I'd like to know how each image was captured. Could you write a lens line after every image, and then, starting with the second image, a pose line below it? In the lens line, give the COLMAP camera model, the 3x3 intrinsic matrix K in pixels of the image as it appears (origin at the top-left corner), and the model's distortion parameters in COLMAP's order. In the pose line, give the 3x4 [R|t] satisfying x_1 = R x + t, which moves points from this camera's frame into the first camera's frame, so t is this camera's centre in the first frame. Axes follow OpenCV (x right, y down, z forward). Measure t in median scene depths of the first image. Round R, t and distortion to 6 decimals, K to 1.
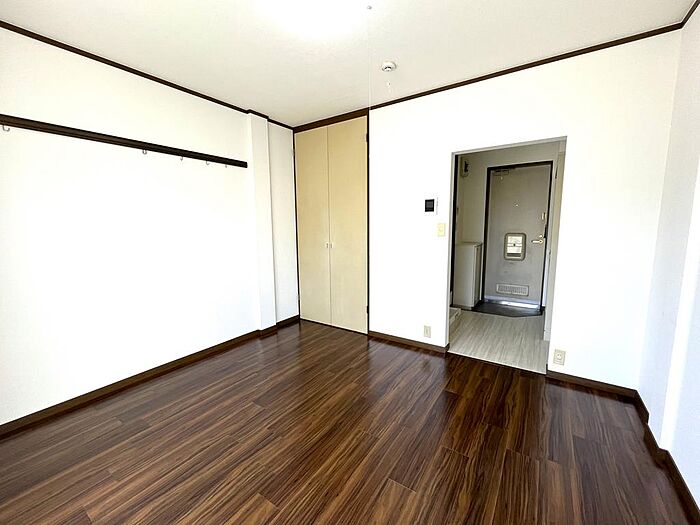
lens RADIAL K [[284.6, 0, 351.9], [0, 284.6, 262.6], [0, 0, 1]] dist [-0.002145, -0.000459]
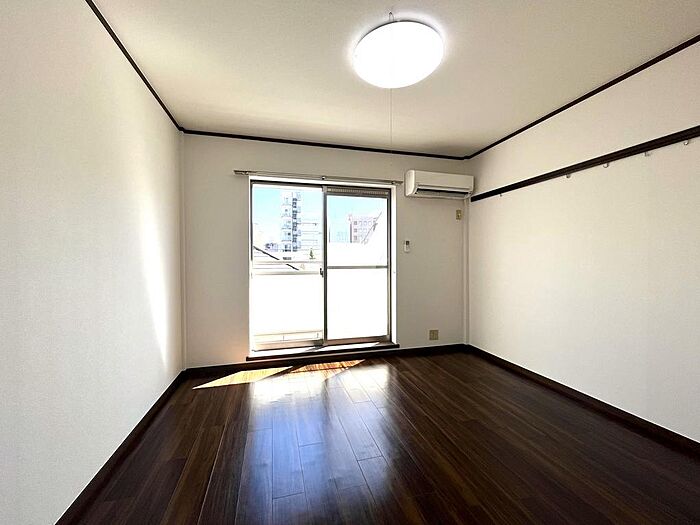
lens RADIAL K [[284.6, 0, 352.0], [0, 284.6, 260.8], [0, 0, 1]] dist [-0.002145, -0.000459]
pose [[-0.648398, 0.011111, -0.761221, 0.739629], [-0.093572, 0.991149, 0.094170, -0.125614], [0.755529, 0.132289, -0.641619, 1.338900]]
